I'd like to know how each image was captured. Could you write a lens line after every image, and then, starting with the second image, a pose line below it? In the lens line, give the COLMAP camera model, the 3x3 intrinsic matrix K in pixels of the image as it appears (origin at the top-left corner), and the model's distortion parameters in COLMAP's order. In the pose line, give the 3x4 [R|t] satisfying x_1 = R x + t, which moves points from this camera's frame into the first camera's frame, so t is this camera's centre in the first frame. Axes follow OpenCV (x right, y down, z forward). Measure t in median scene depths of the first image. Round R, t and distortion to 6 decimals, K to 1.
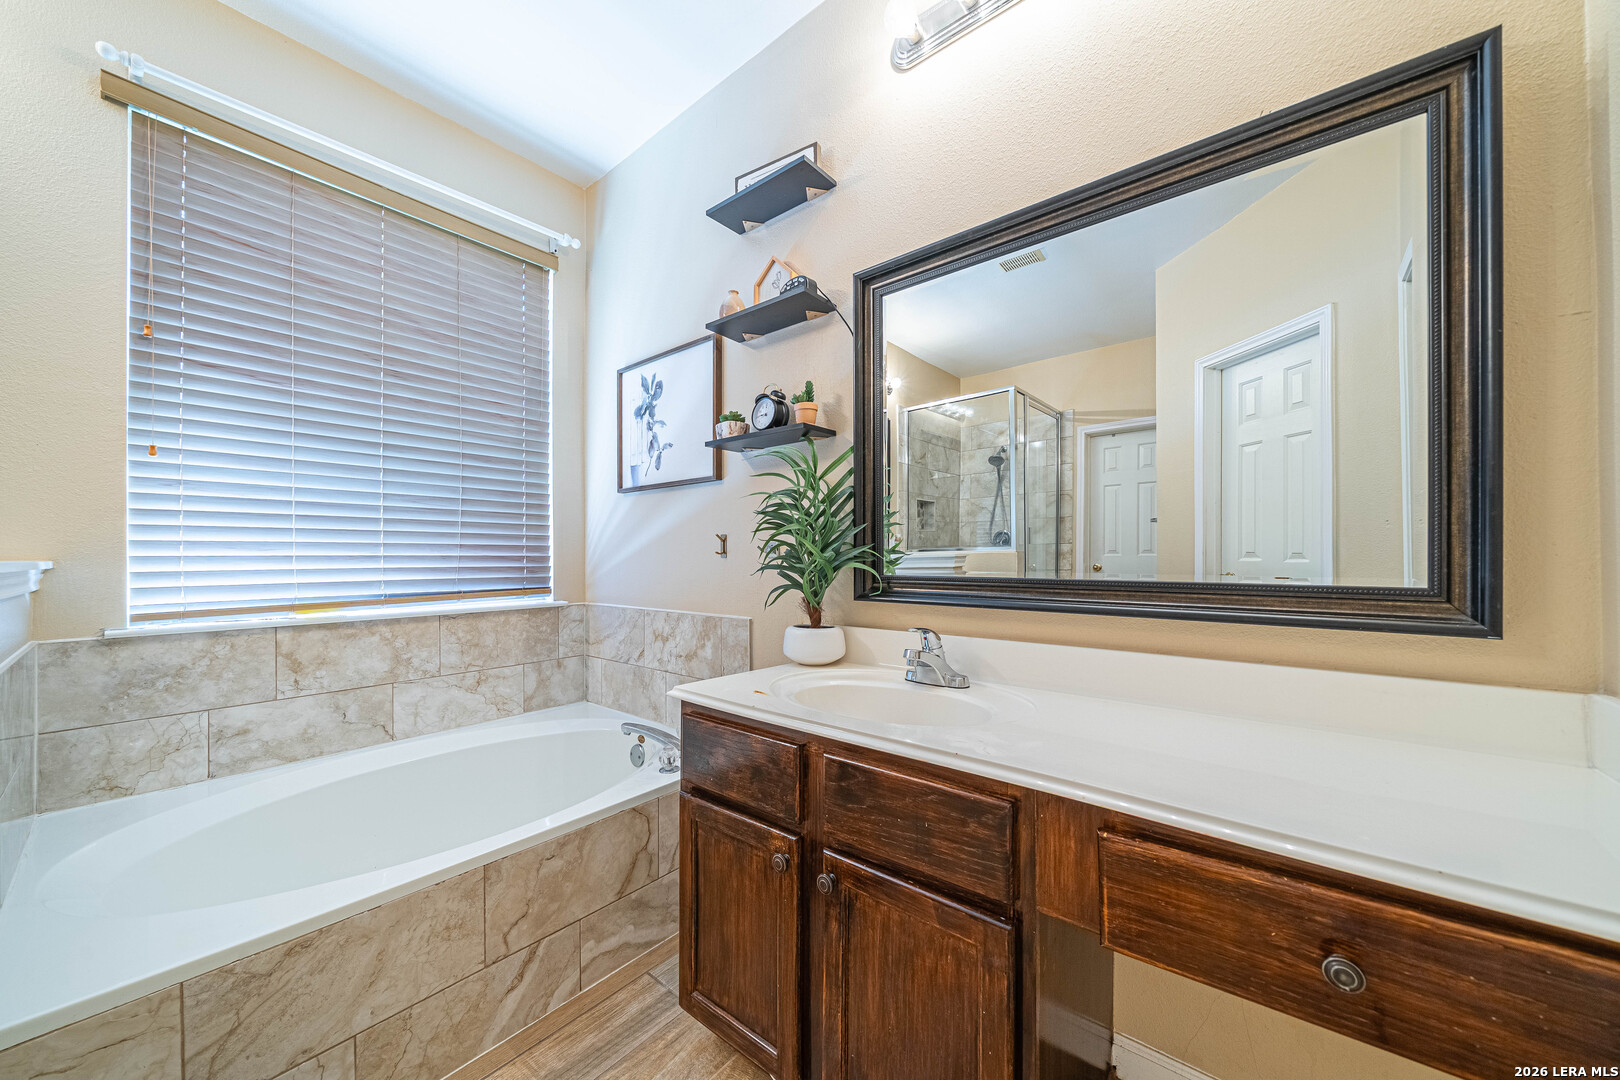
lens RADIAL K [[558.5, 0, 774.5], [0, 558.5, 558.7], [0, 0, 1]] dist [-0.006833, -0.000234]
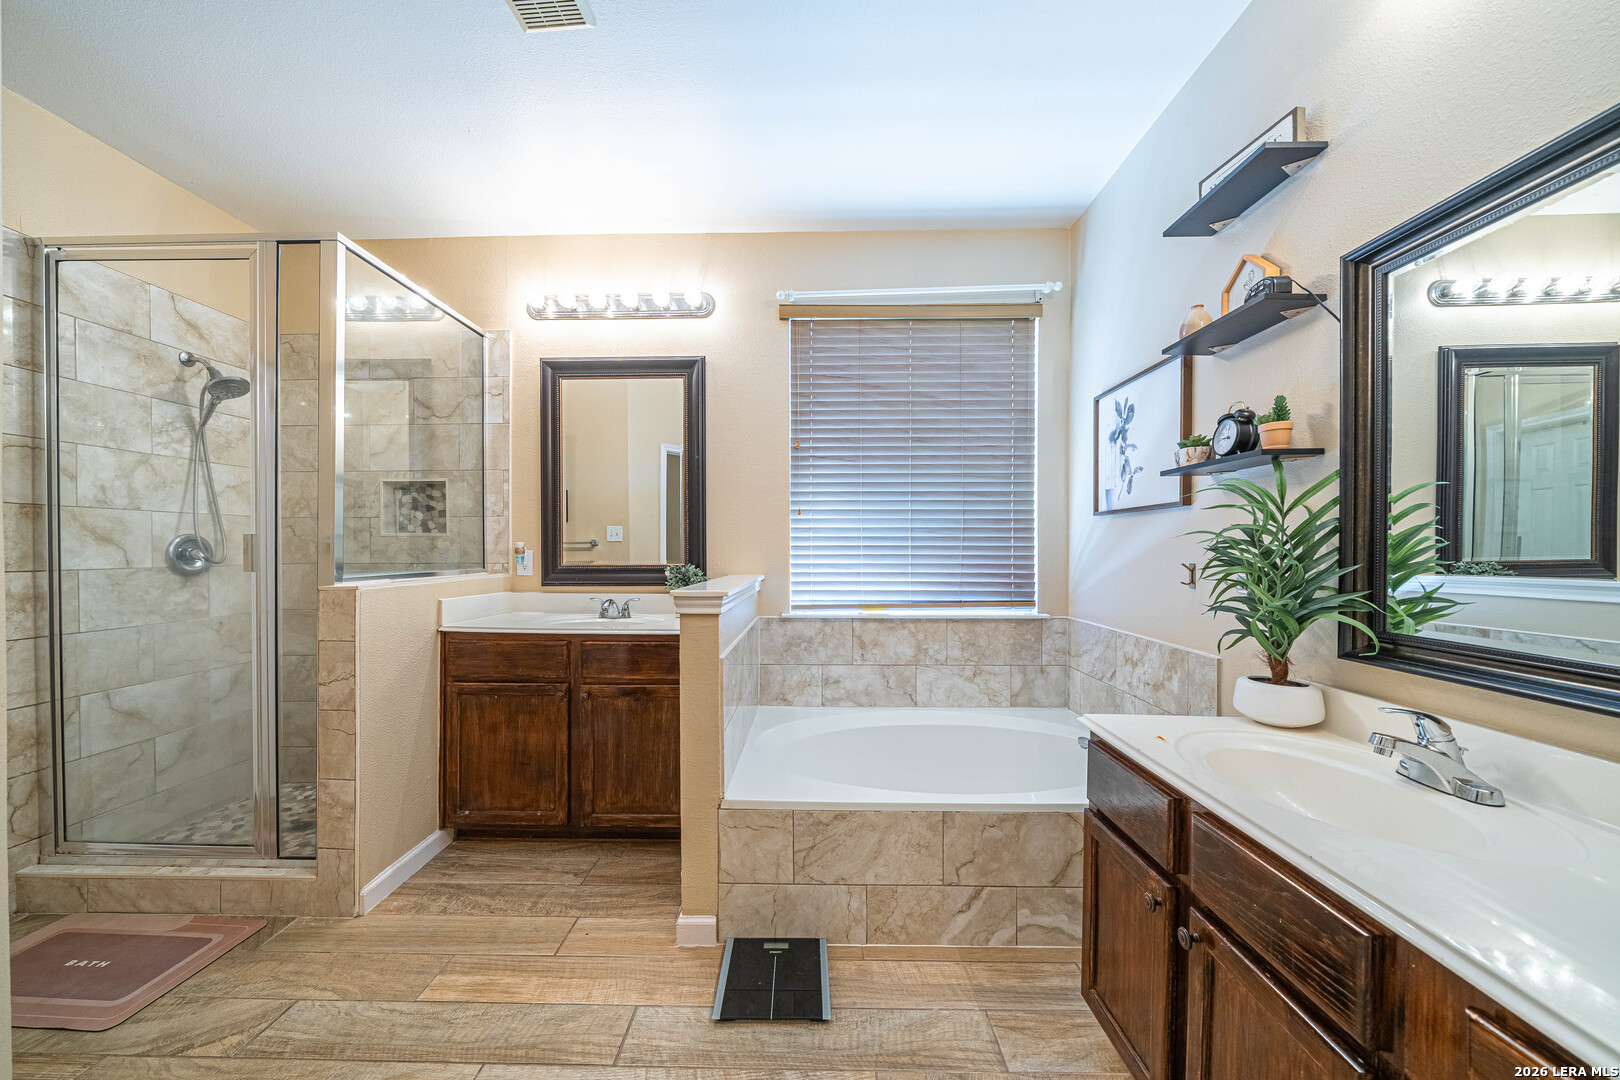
lens RADIAL K [[558.5, 0, 804.4], [0, 558.5, 553.0], [0, 0, 1]] dist [-0.006833, -0.000234]
pose [[0.635804, 0.005318, -0.771832, 0.250837], [0.001771, 0.999964, 0.008349, -0.081566], [0.771848, -0.006675, 0.635772, -0.112812]]
